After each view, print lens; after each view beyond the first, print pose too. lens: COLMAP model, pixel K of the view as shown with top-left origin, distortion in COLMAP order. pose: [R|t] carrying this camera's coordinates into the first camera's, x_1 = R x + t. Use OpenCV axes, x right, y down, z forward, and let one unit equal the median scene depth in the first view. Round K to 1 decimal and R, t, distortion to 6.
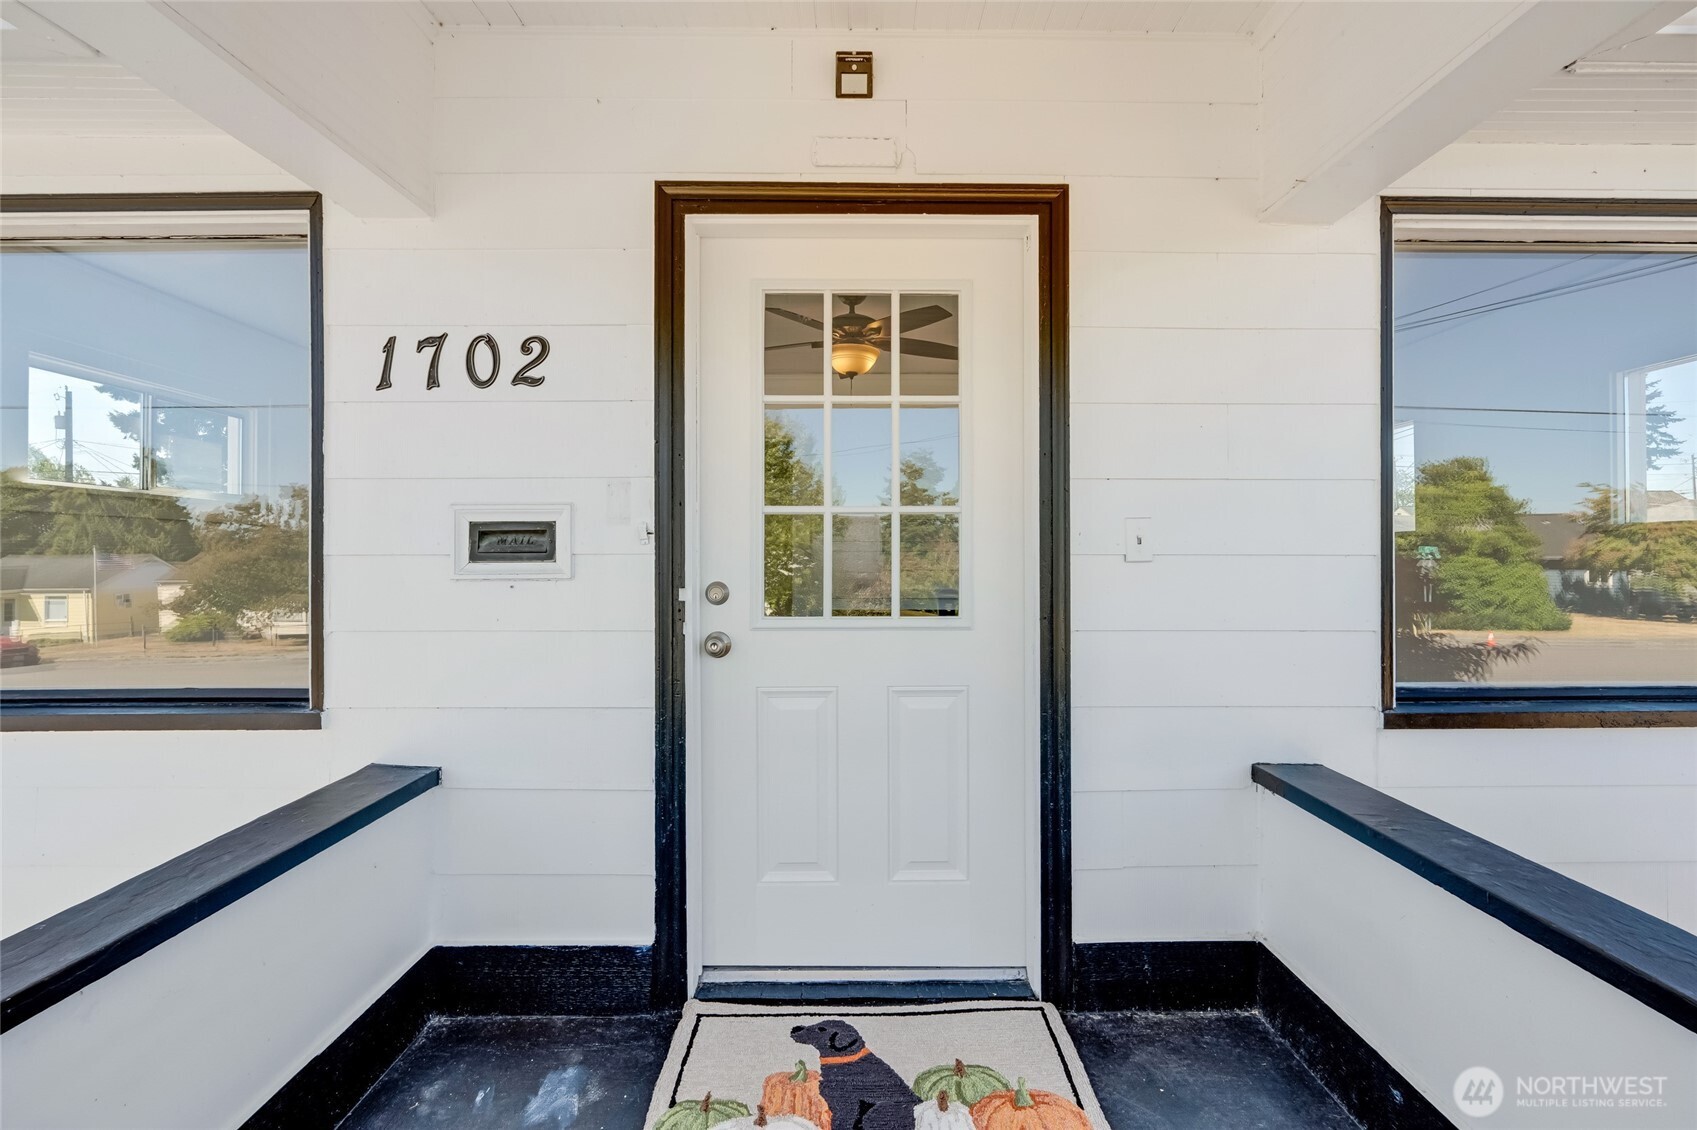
lens RADIAL K [[745.3, 0, 848.5], [0, 745.3, 565.0], [0, 0, 1]] dist [-0.000135, -0.000002]
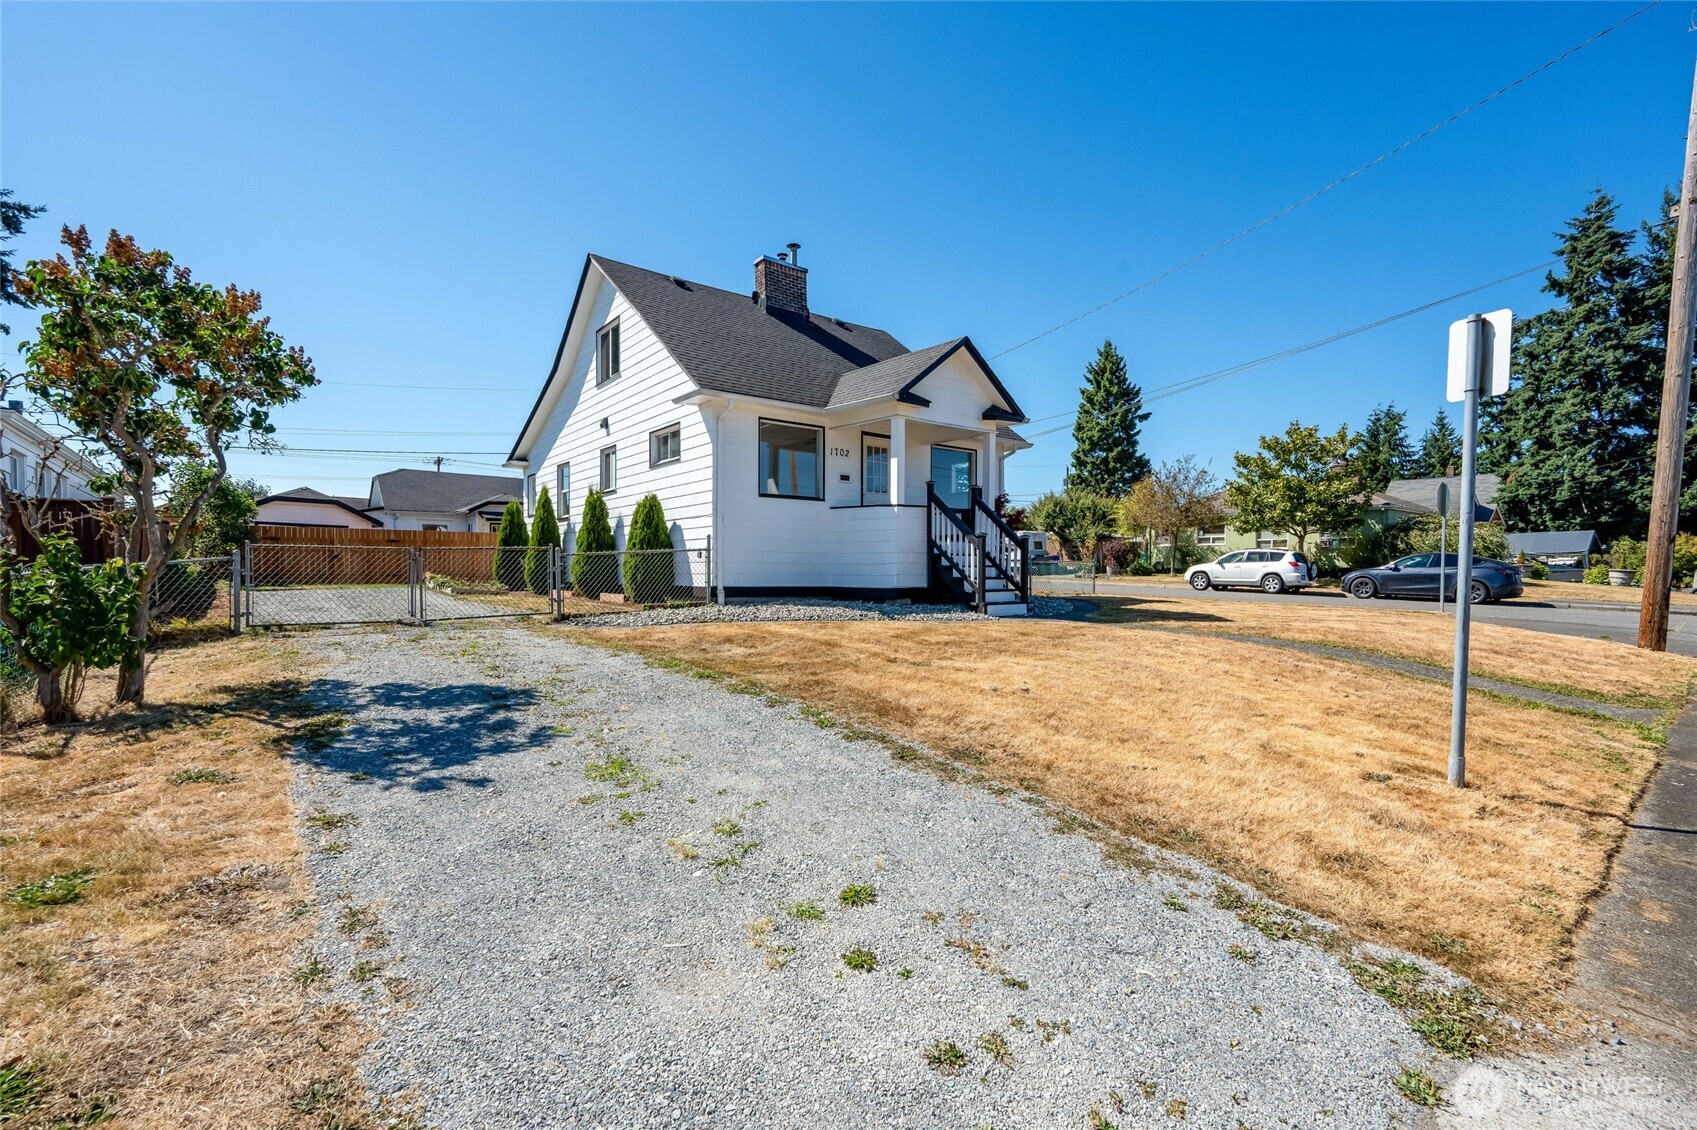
lens RADIAL K [[744.7, 0, 850.3], [0, 744.7, 572.3], [0, 0, 1]] dist [-0.002738, -0.000380]
pose [[0.793967, -0.002720, 0.607955, -4.796461], [-0.000547, 0.999986, 0.005188, 0.846796], [-0.607961, -0.004451, 0.793955, -4.769901]]
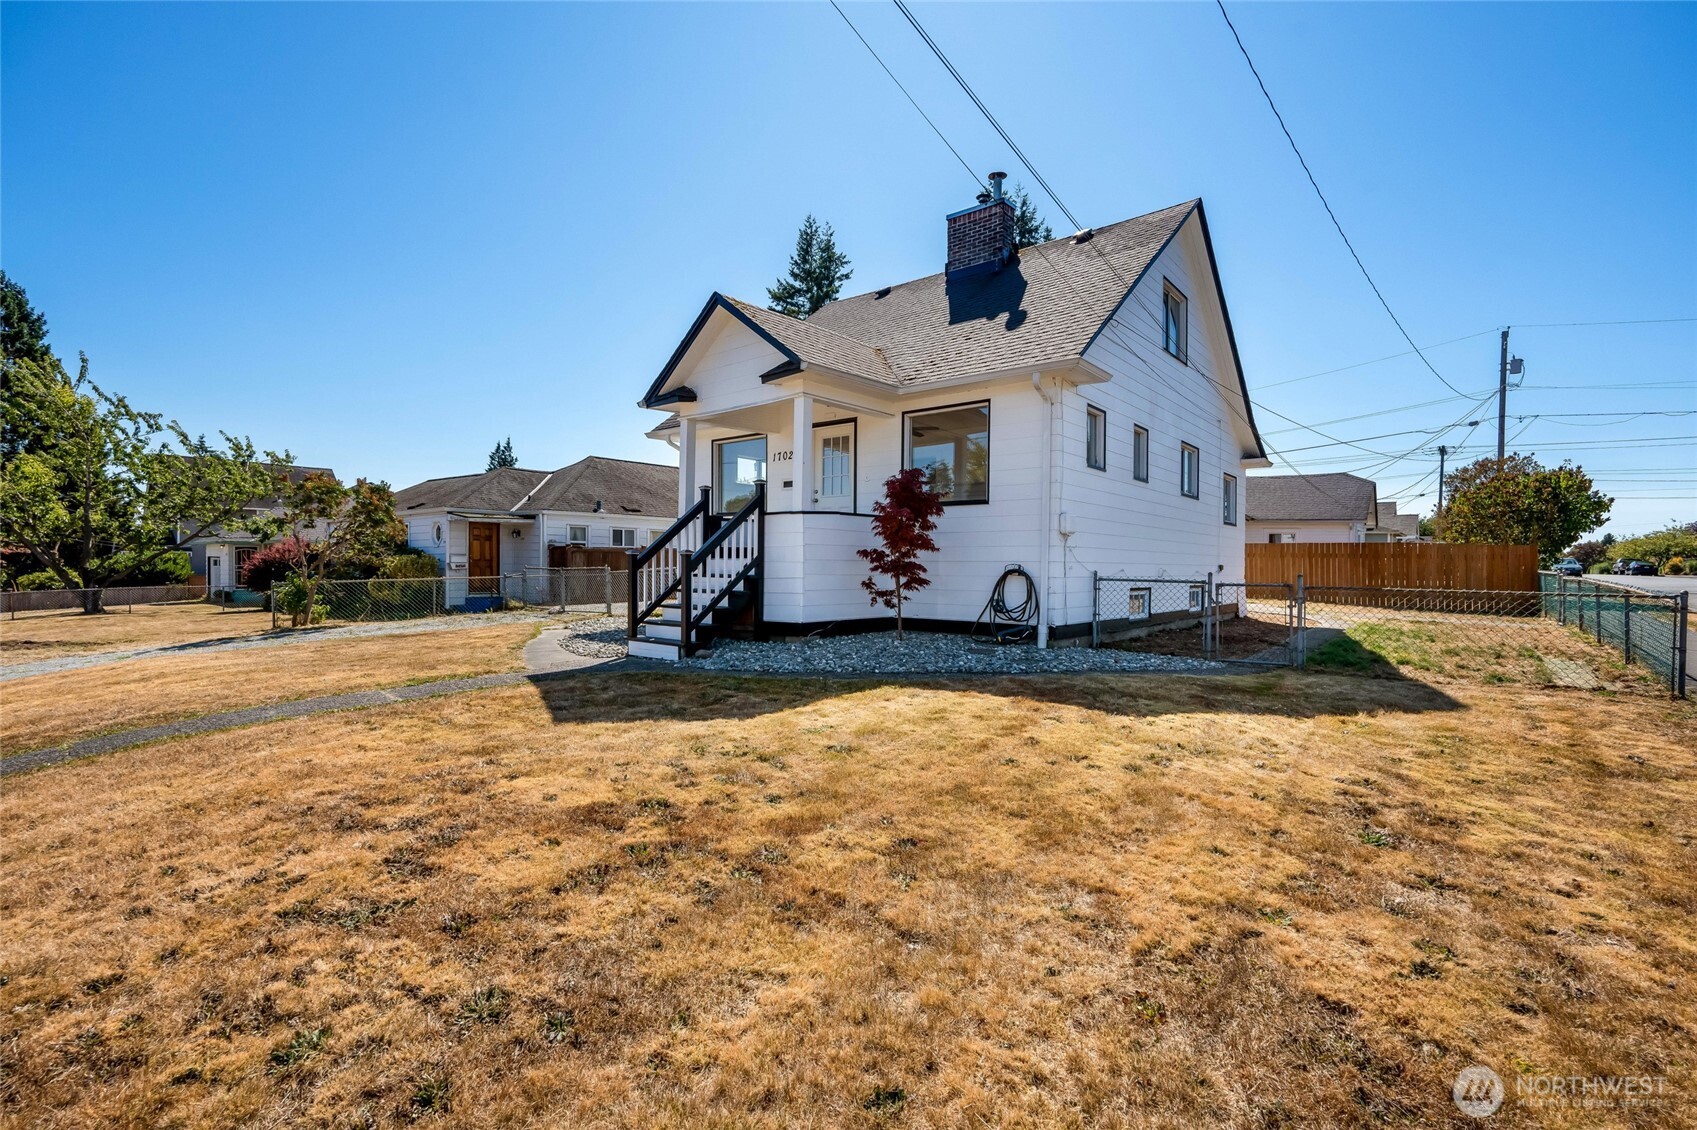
lens RADIAL K [[744.7, 0, 850.3], [0, 744.7, 572.3], [0, 0, 1]] dist [-0.002738, -0.000380]
pose [[0.774551, 0.013208, -0.632374, 3.901434], [-0.008583, 0.999909, 0.010372, 0.638445], [0.632453, -0.002606, 0.774594, -3.499390]]
